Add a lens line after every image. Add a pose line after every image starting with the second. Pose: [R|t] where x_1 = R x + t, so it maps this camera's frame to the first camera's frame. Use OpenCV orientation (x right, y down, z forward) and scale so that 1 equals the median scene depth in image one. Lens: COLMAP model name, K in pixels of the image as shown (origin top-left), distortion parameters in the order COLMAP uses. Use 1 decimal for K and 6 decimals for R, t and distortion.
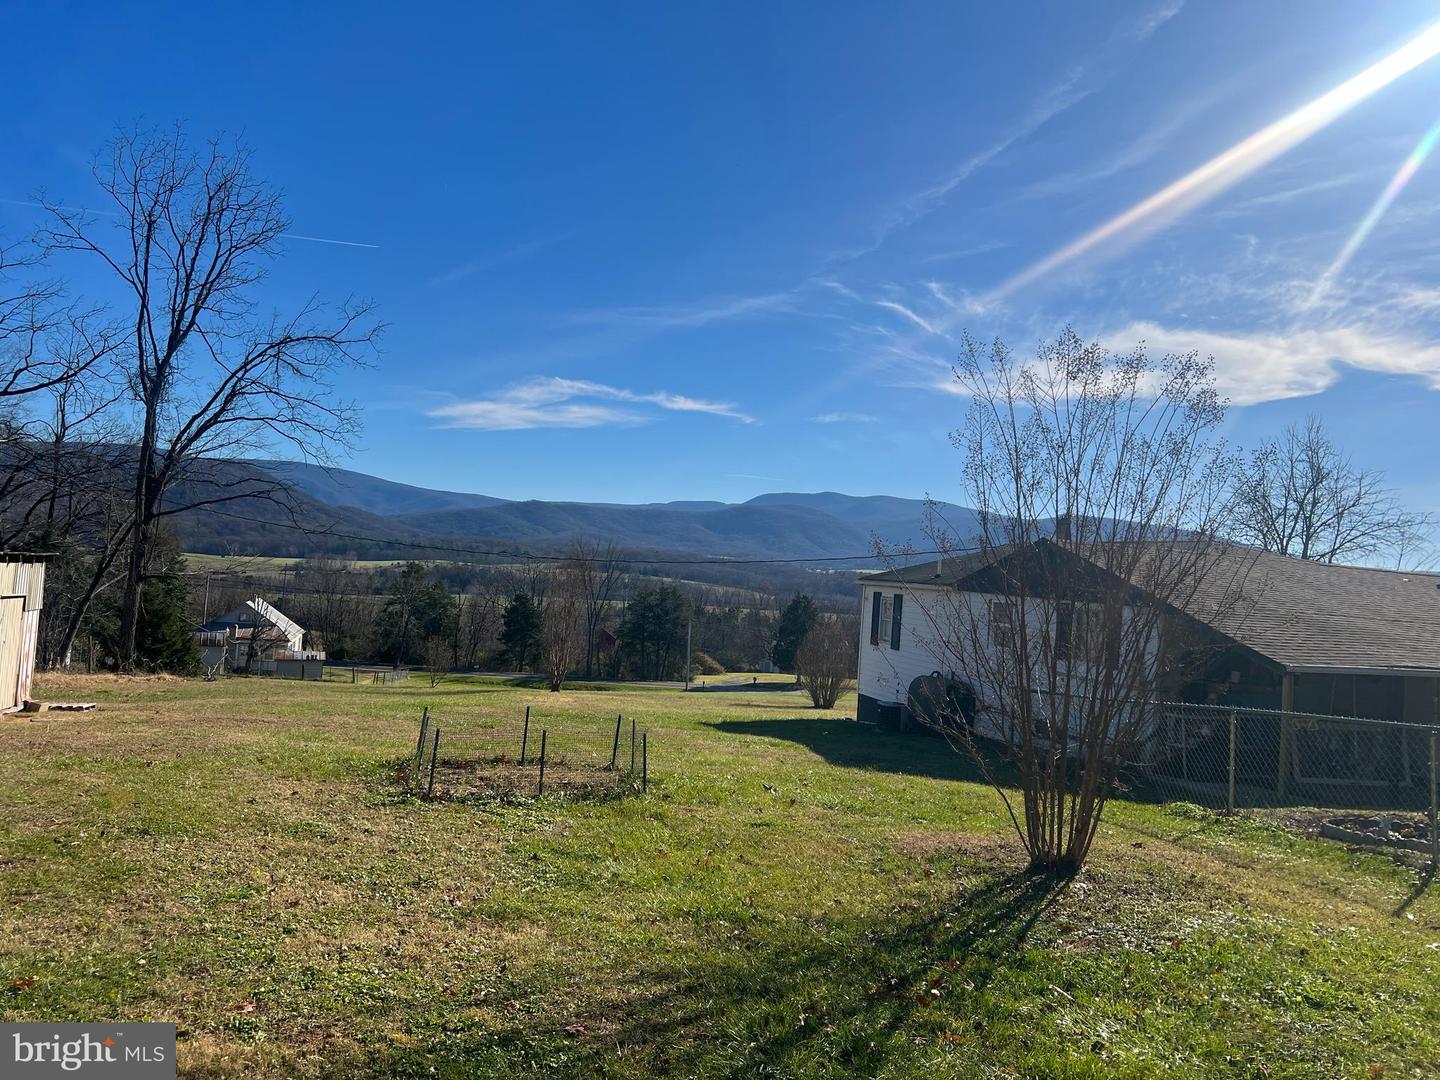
lens RADIAL K [[1095.6, 0, 720.0], [0, 1095.6, 540.0], [0, 0, 1]] dist [0.057370, -0.064852]
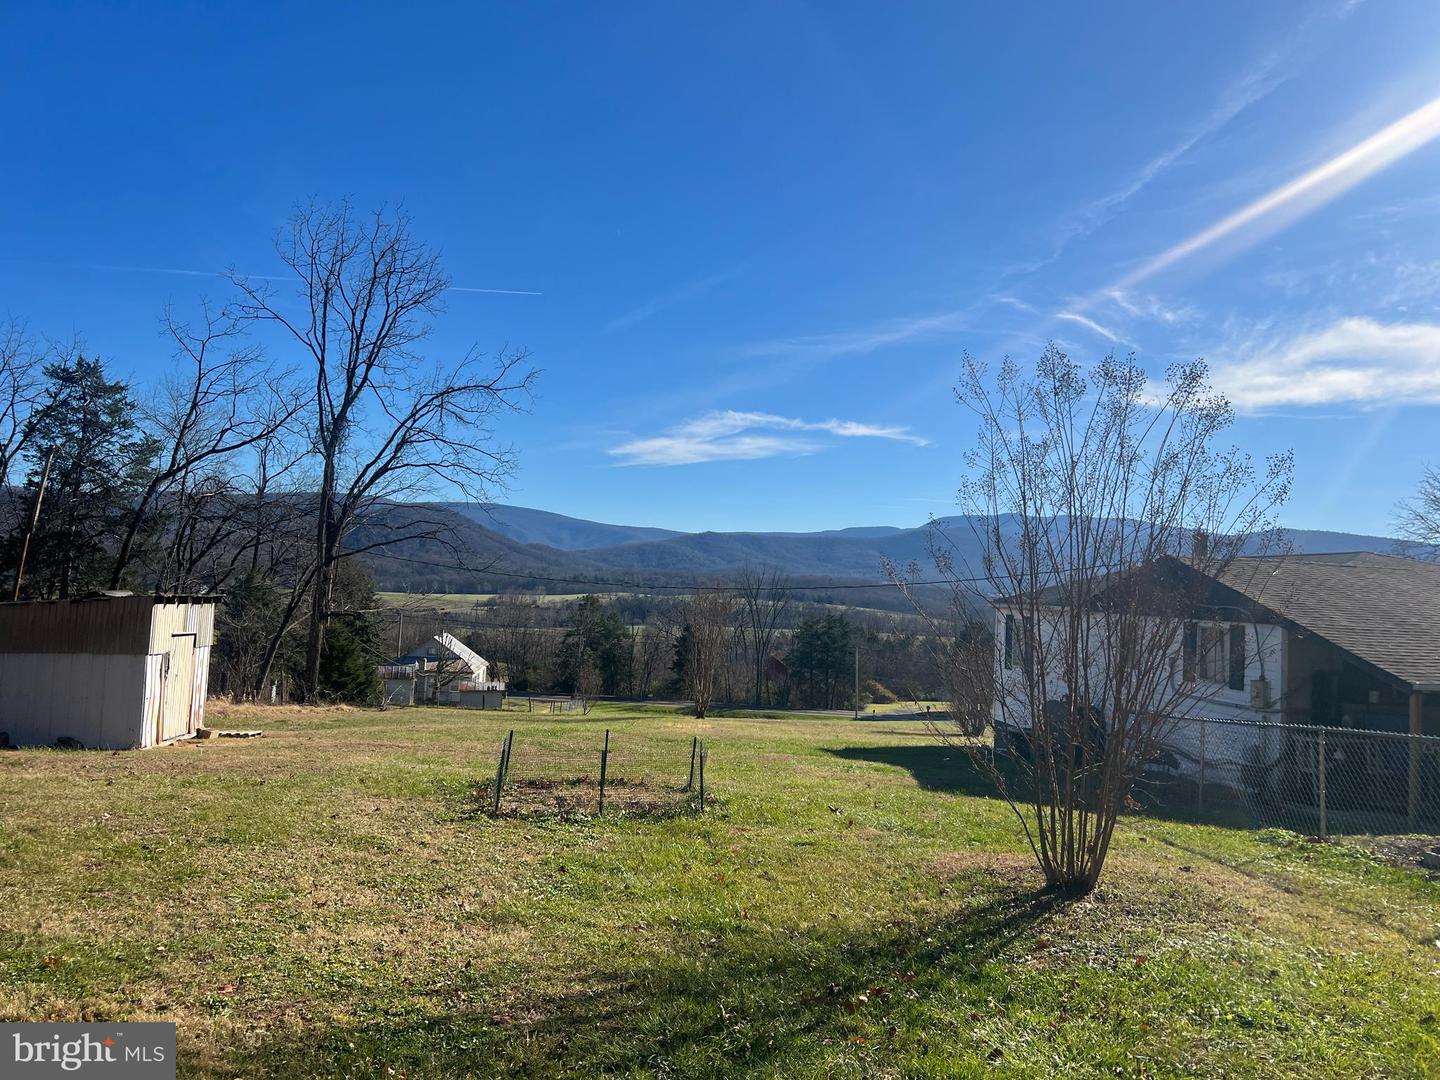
lens RADIAL K [[1095.6, 0, 720.0], [0, 1095.6, 540.0], [0, 0, 1]] dist [0.057370, -0.064852]
pose [[0.987007, -0.031789, -0.157502, 0.103728], [0.027716, 0.999224, -0.027989, 0.003138], [0.158269, 0.023260, 0.987122, -0.020501]]
